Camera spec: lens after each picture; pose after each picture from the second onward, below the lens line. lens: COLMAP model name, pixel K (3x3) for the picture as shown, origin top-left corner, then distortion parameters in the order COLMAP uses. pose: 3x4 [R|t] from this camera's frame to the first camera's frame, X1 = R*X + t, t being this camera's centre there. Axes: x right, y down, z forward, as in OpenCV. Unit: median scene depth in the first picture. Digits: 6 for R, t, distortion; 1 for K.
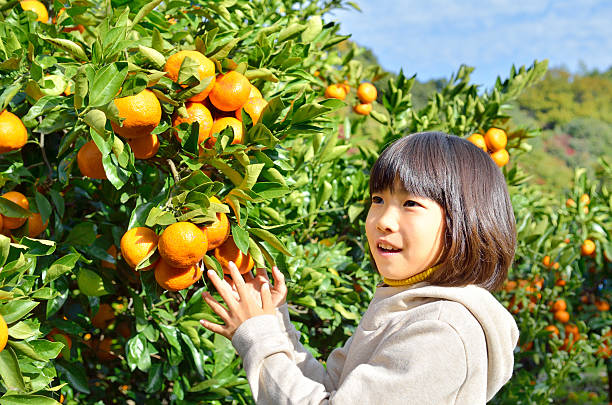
lens RADIAL K [[809.0, 0, 305.7], [0, 809.0, 200.8], [0, 0, 1]] dist [-0.091869, 0.000000]
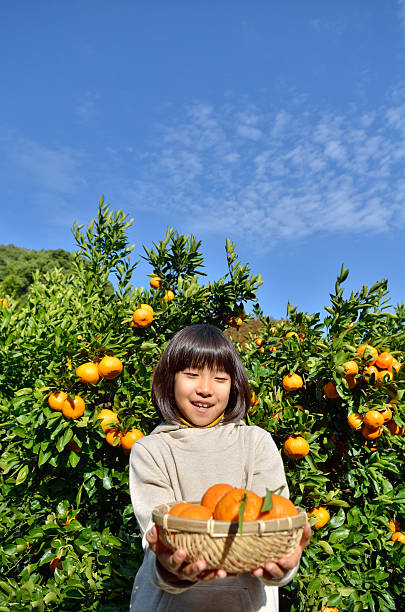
lens RADIAL K [[462.2, 0, 200.1], [0, 462.2, 304.5], [0, 0, 1]] dist [-0.010732, -0.015662]
pose [[0.912294, -0.109223, -0.394702, -0.033146], [-0.009285, 0.958015, -0.286567, 0.111844], [0.409430, 0.265098, 0.872978, -0.518170]]
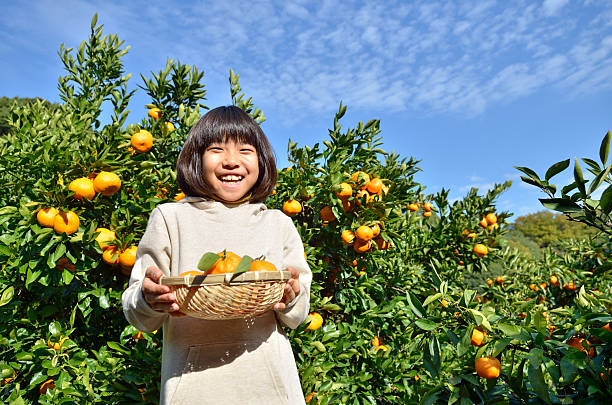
lens RADIAL K [[462.2, 0, 311.9], [0, 462.2, 202.6], [0, 0, 1]] dist [-0.010732, -0.015662]
pose [[0.983240, -0.068567, -0.168933, -0.044858], [0.031250, 0.976254, -0.214363, 0.250590], [0.179620, 0.205491, 0.962034, -0.530986]]
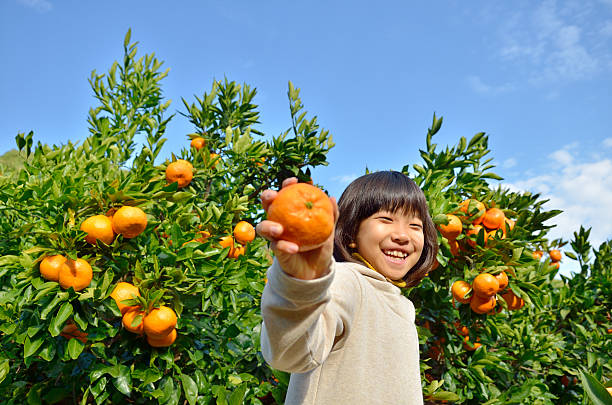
lens RADIAL K [[538.2, 0, 305.6], [0, 538.2, 203.1], [0, 0, 1]] dist [-0.008983, -0.040687]
pose [[0.944280, -0.125863, -0.304127, -0.124798], [0.020014, 0.944245, -0.328635, 0.245043], [0.328534, 0.304237, 0.894151, -0.304077]]
